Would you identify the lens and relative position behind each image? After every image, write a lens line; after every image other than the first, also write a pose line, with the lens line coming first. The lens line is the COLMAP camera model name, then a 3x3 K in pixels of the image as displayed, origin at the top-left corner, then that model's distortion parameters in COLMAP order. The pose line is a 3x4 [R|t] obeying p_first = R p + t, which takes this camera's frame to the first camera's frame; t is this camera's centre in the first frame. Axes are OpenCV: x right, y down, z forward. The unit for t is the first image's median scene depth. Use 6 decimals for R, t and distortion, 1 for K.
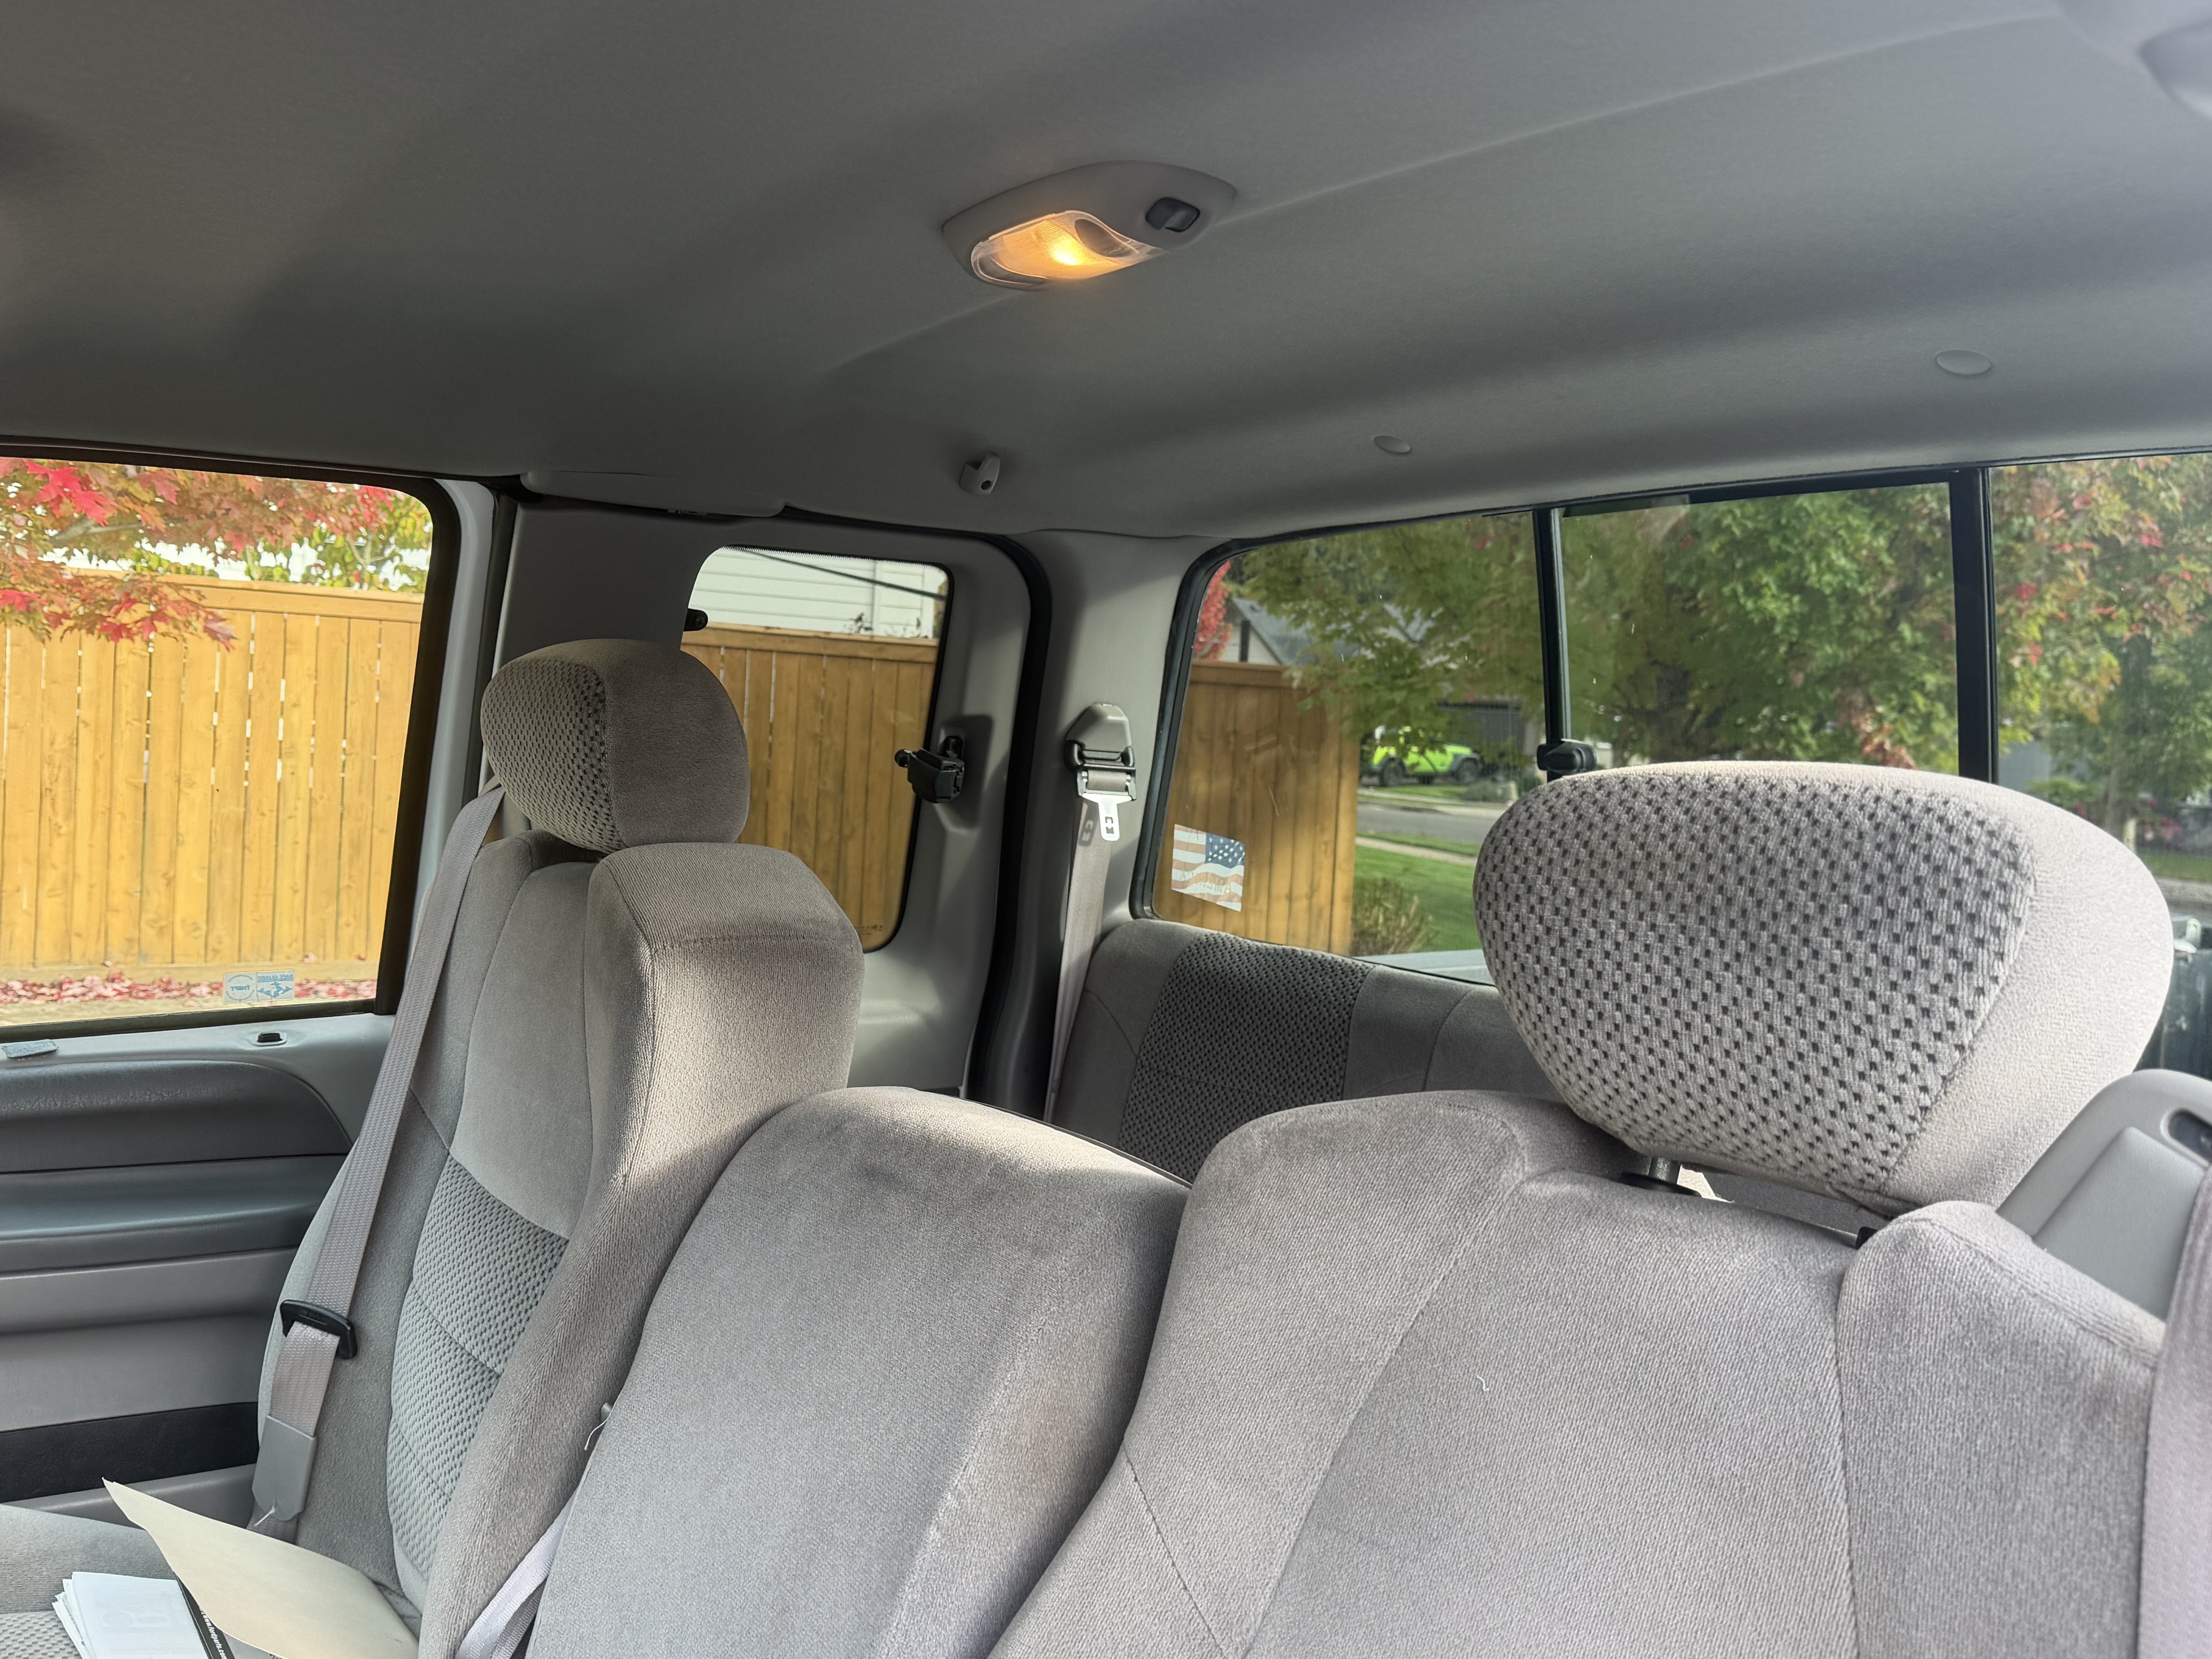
lens RADIAL K [[1868.3, 0, 1113.0], [0, 1868.3, 830.5], [0, 0, 1]] dist [0.055277, -0.015514]
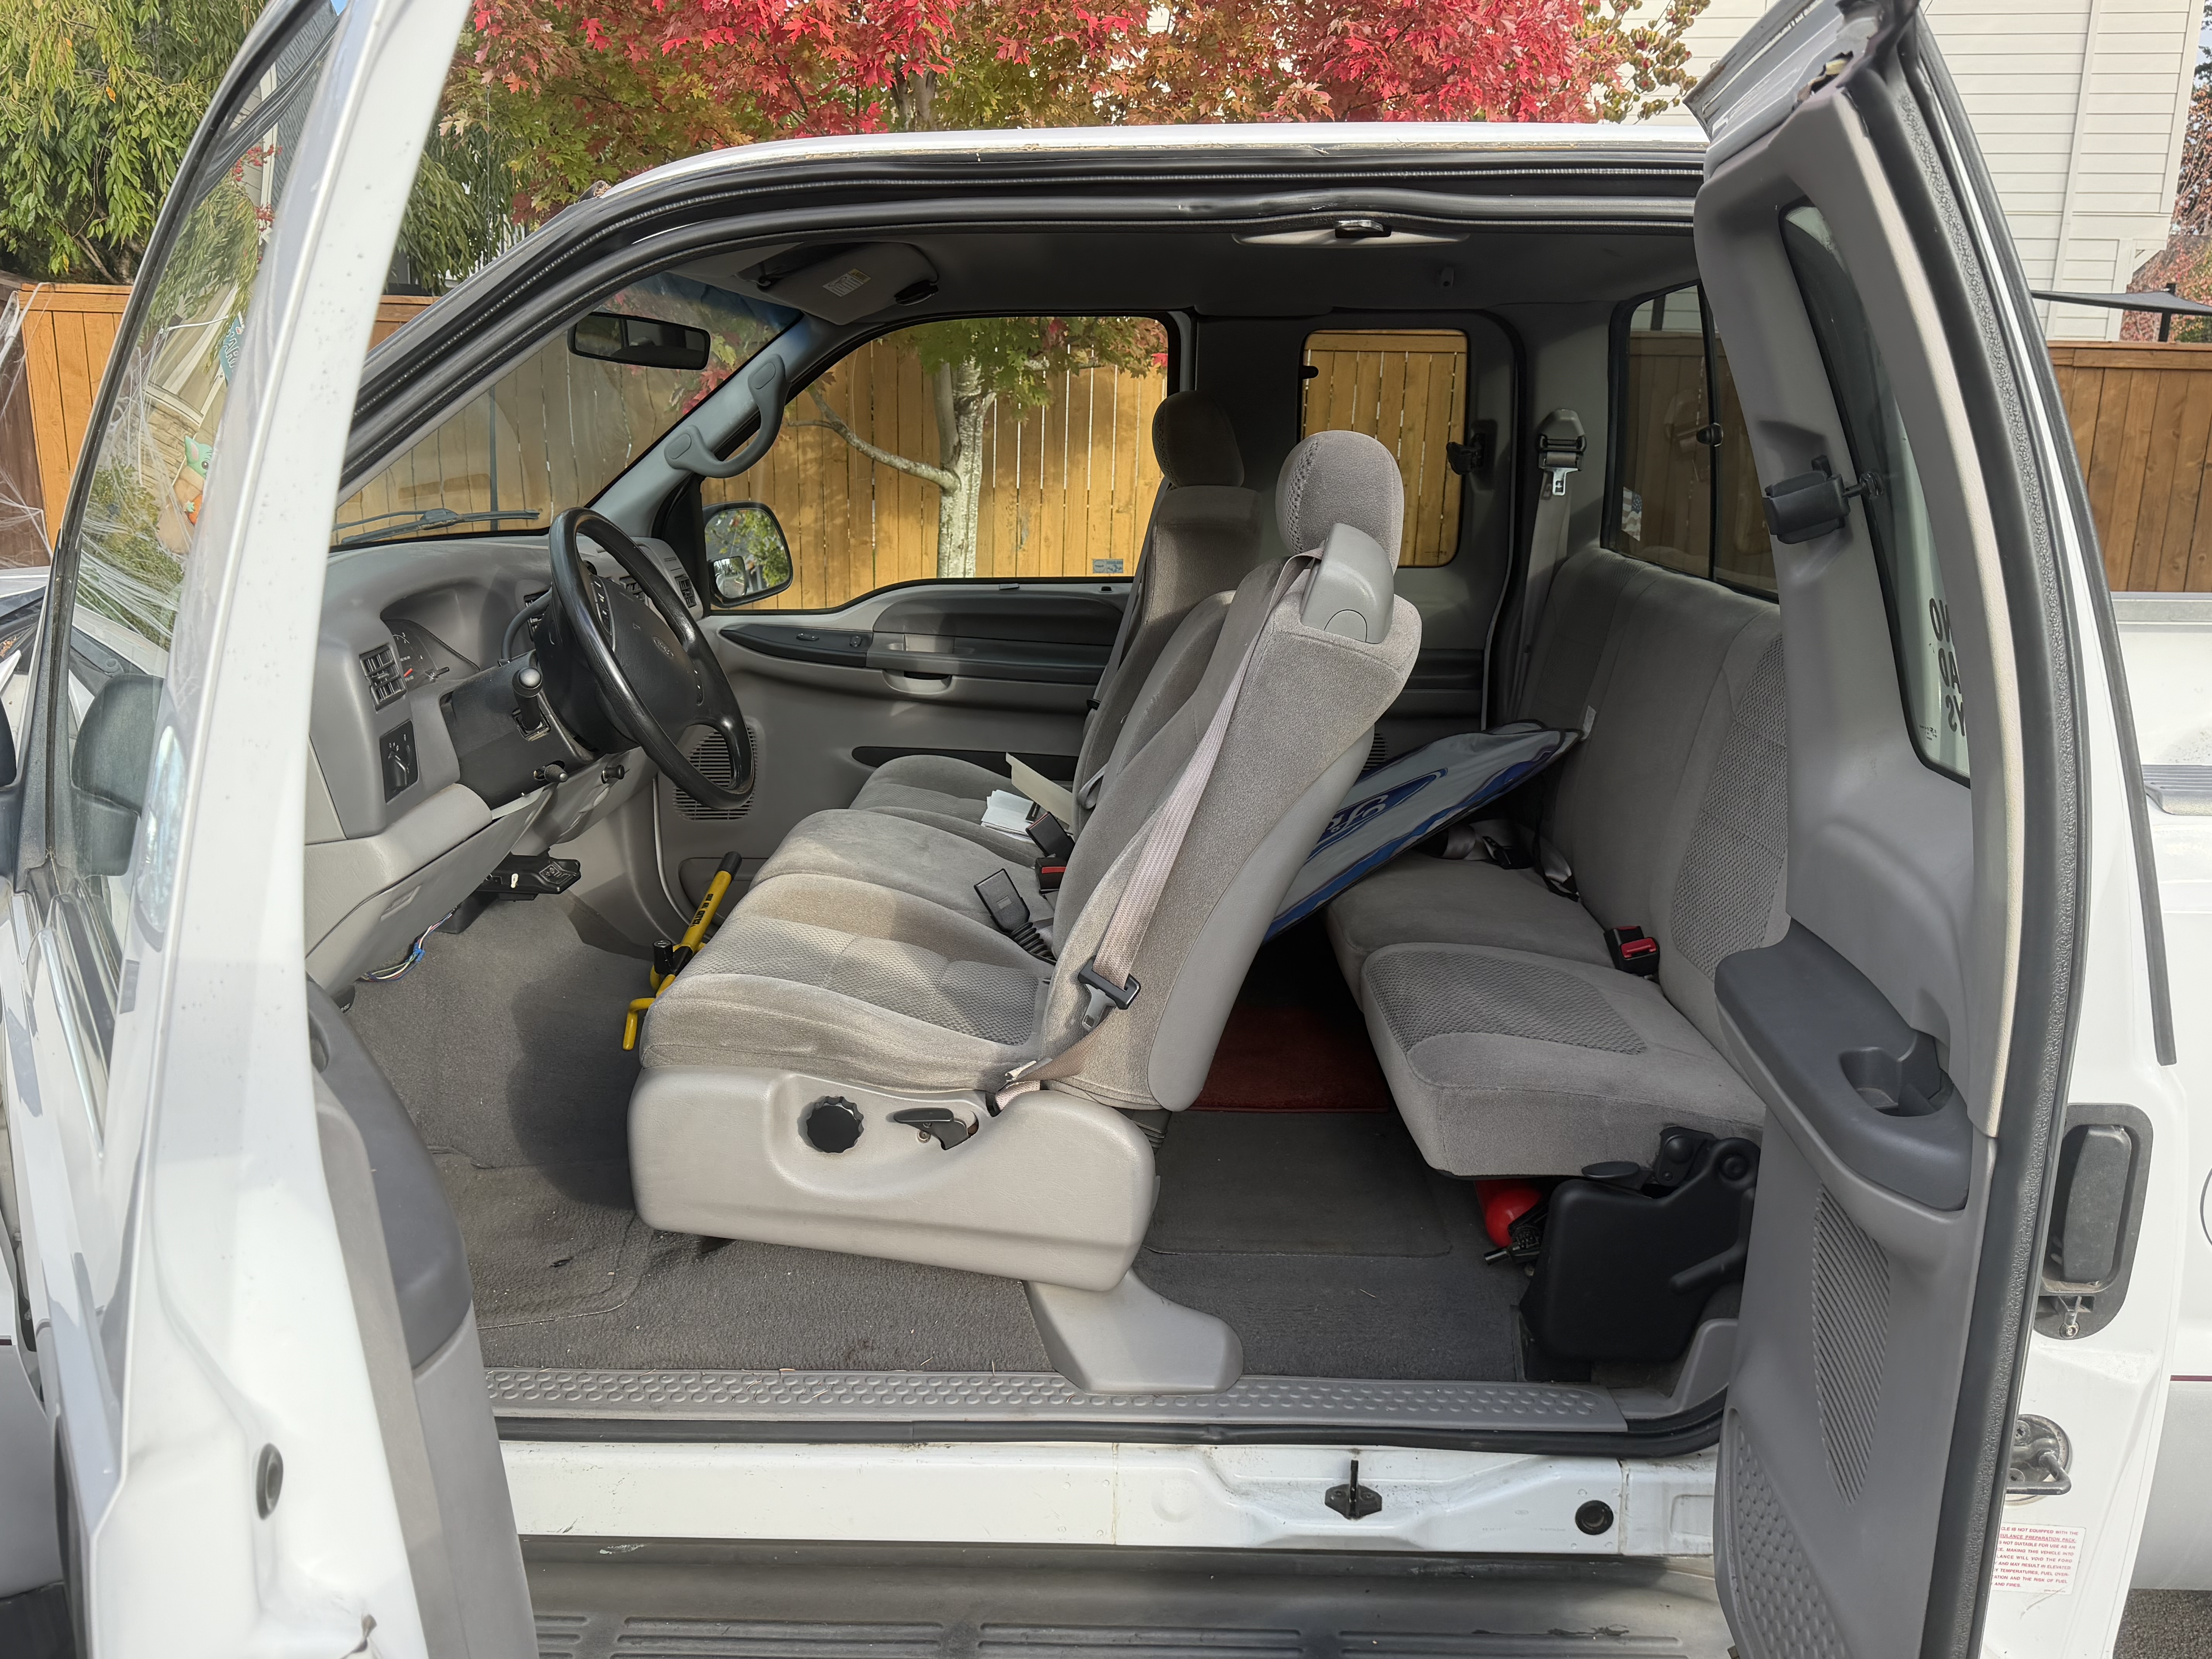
lens RADIAL K [[1868.3, 0, 1103.0], [0, 1868.3, 833.4], [0, 0, 1]] dist [0.055277, -0.015514]
pose [[0.803773, 0.102111, -0.586107, 0.661907], [-0.014992, 0.988324, 0.151625, 0.053404], [0.594747, -0.113085, 0.795920, -0.564563]]
